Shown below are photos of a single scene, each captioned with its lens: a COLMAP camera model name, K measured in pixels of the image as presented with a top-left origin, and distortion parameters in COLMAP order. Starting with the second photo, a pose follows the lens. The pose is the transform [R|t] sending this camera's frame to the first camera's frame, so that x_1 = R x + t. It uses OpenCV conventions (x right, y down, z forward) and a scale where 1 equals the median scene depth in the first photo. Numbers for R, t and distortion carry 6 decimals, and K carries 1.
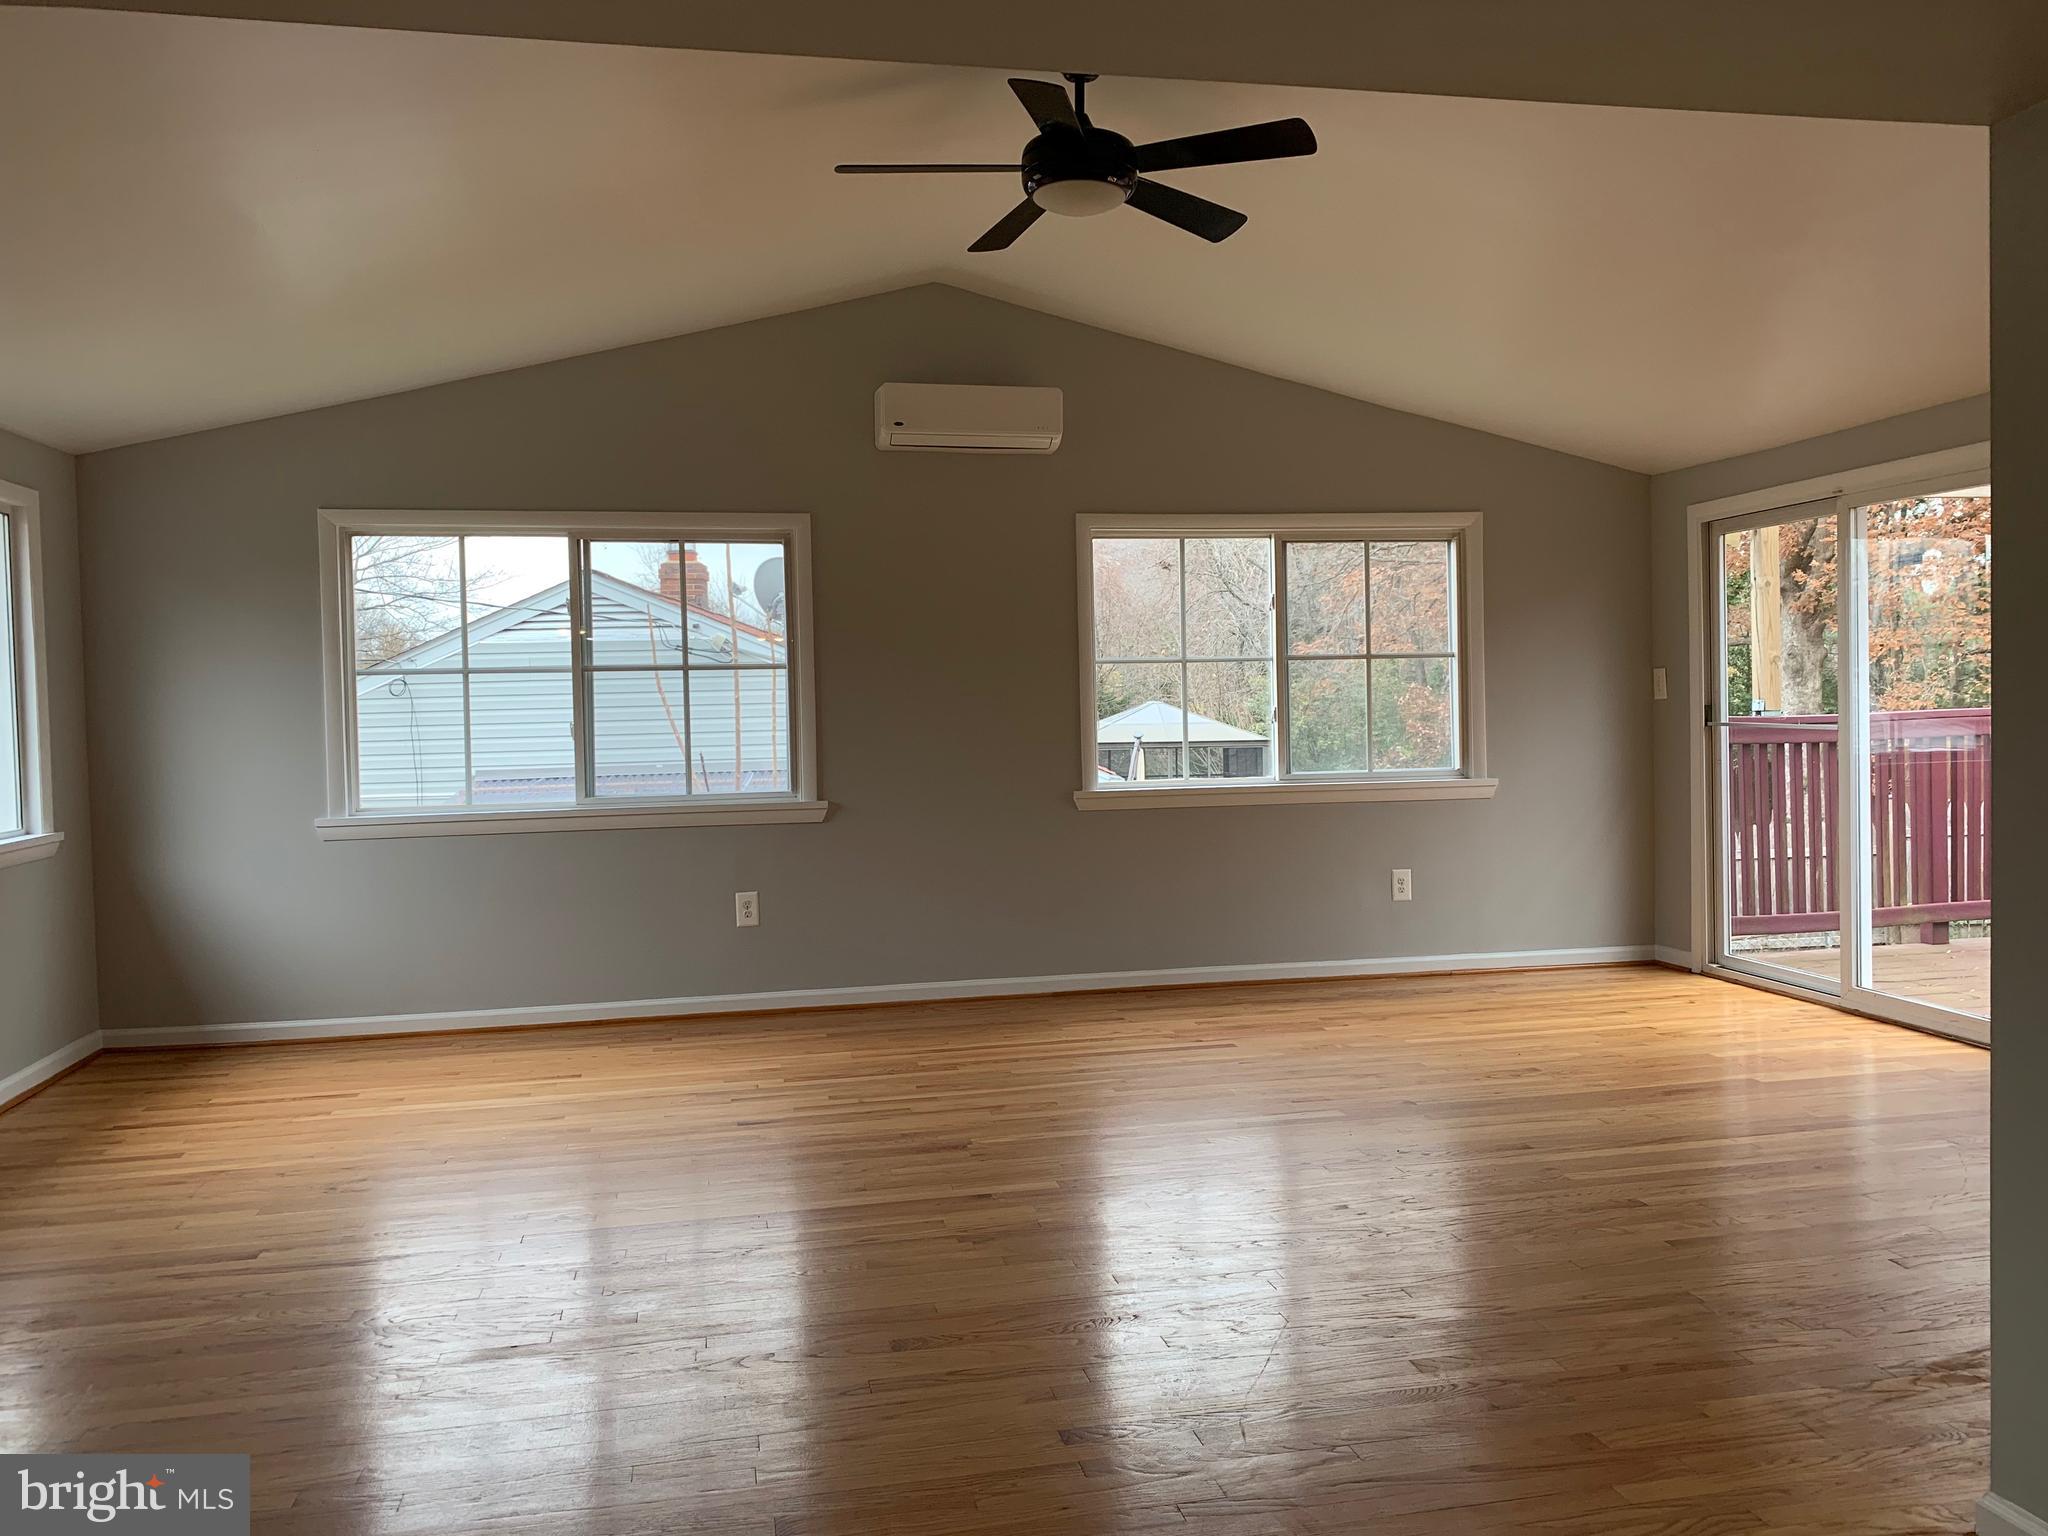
lens RADIAL K [[1574.2, 0, 1043.5], [0, 1574.2, 734.2], [0, 0, 1]] dist [0.045923, -0.079434]
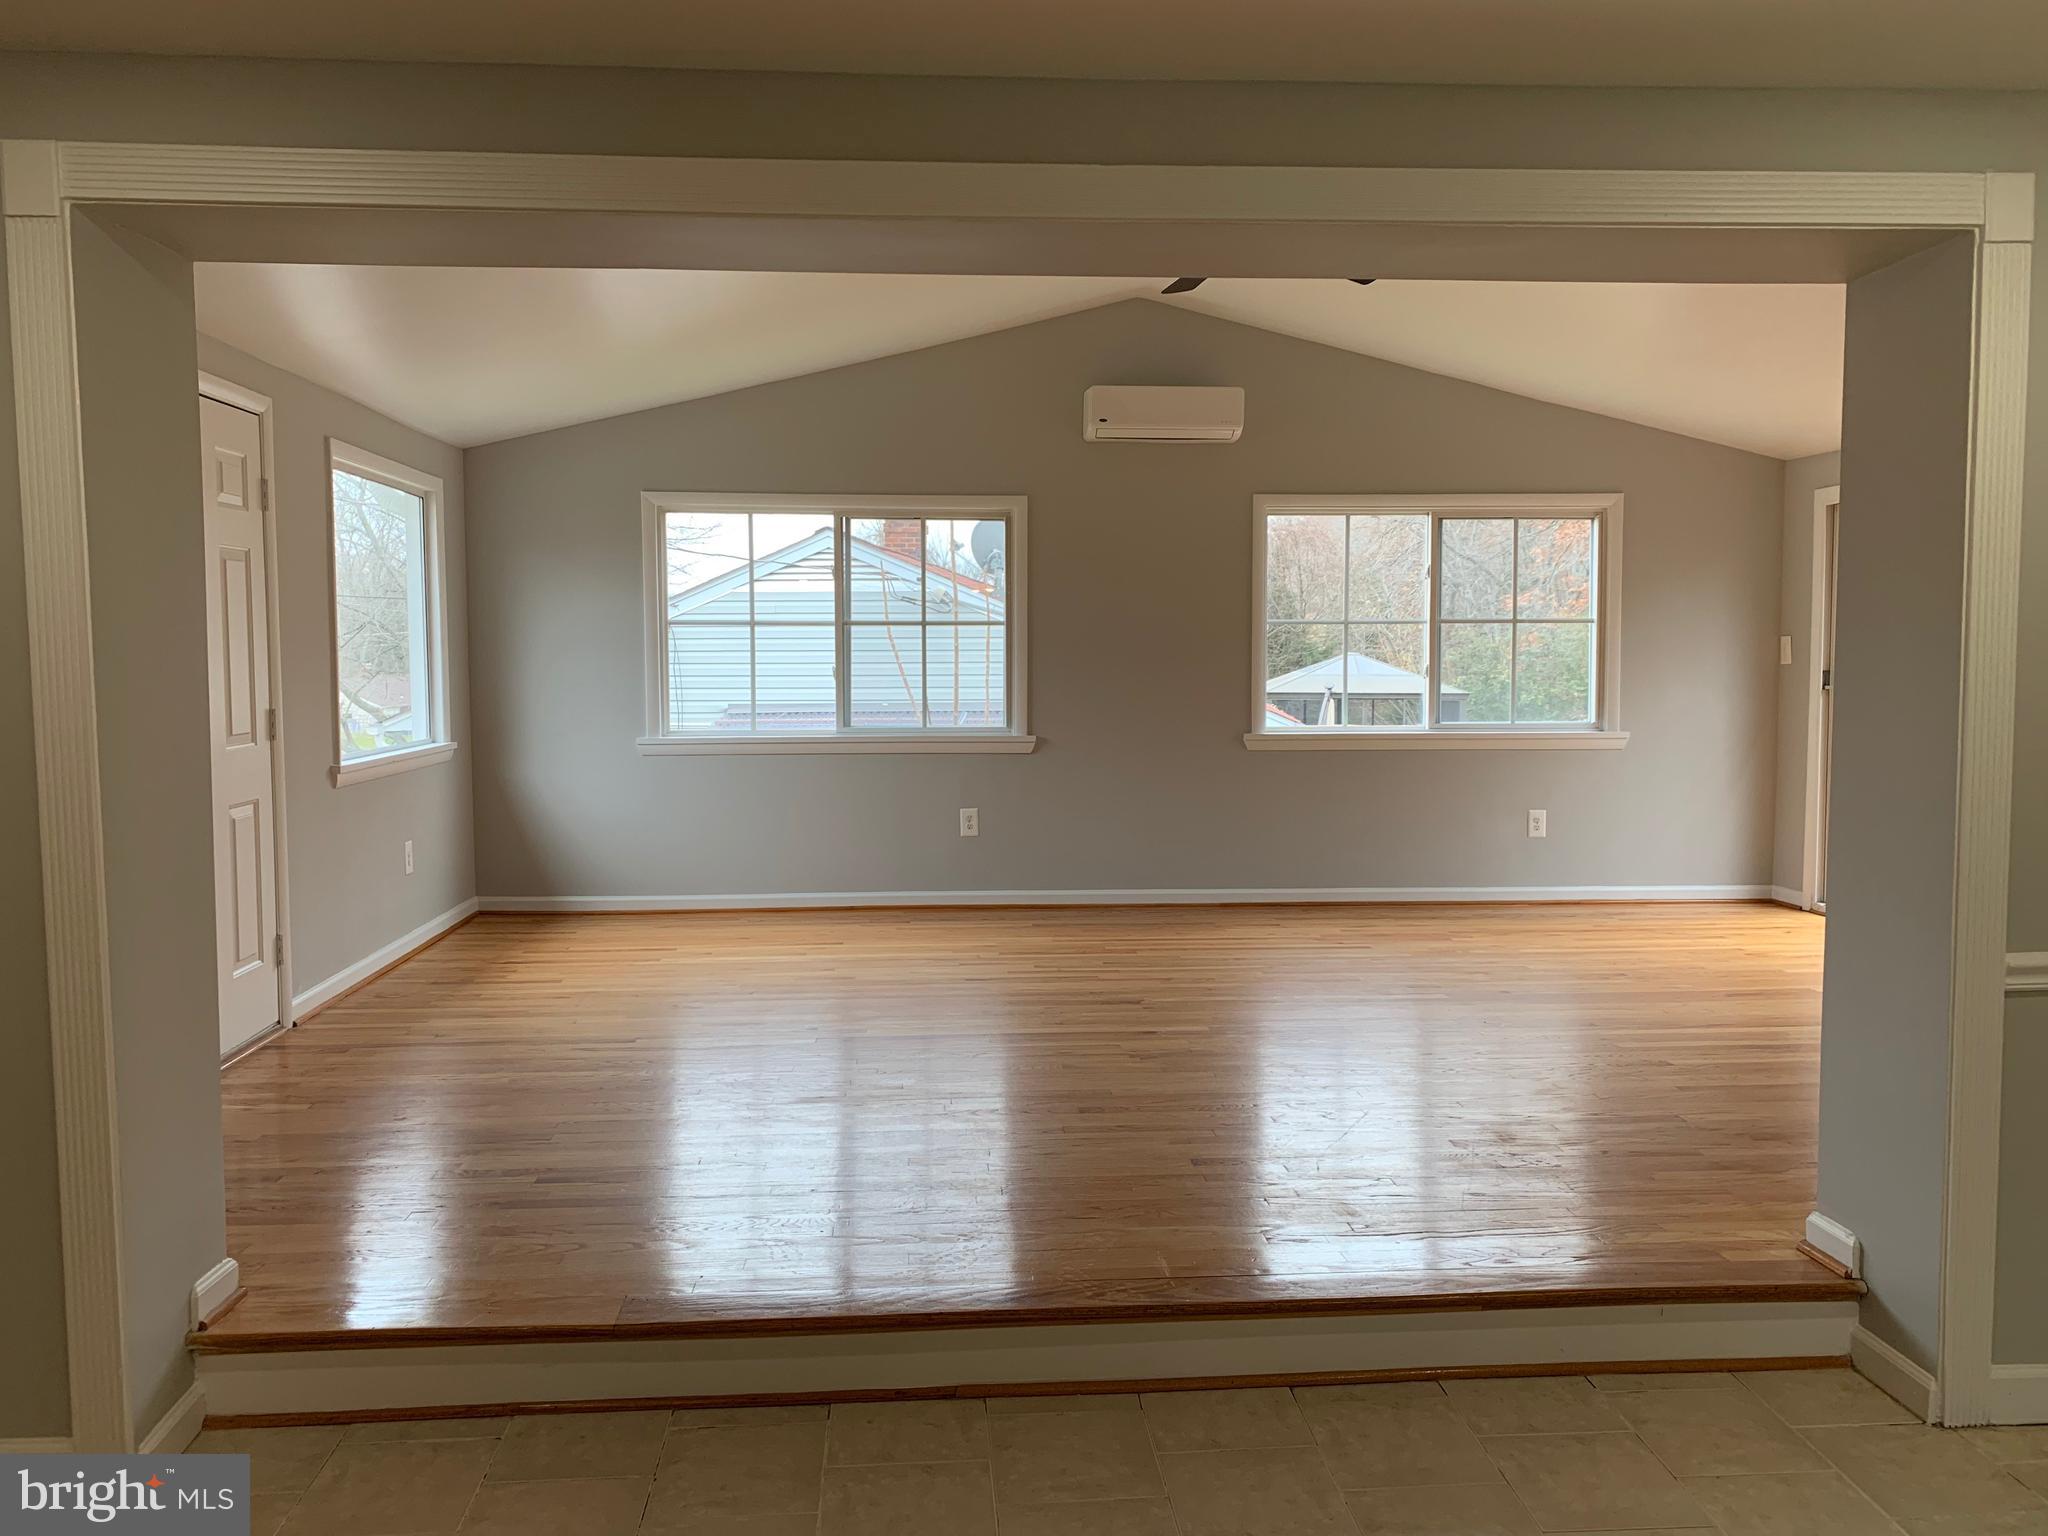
lens RADIAL K [[1526.7, 0, 1012.8], [0, 1526.7, 748.3], [0, 0, 1]] dist [0.072982, -0.002209]
pose [[0.988753, 0.028485, -0.146819, 0.017372], [-0.021927, 0.998697, 0.046091, -0.001462], [0.147940, -0.042353, 0.988089, -0.162119]]
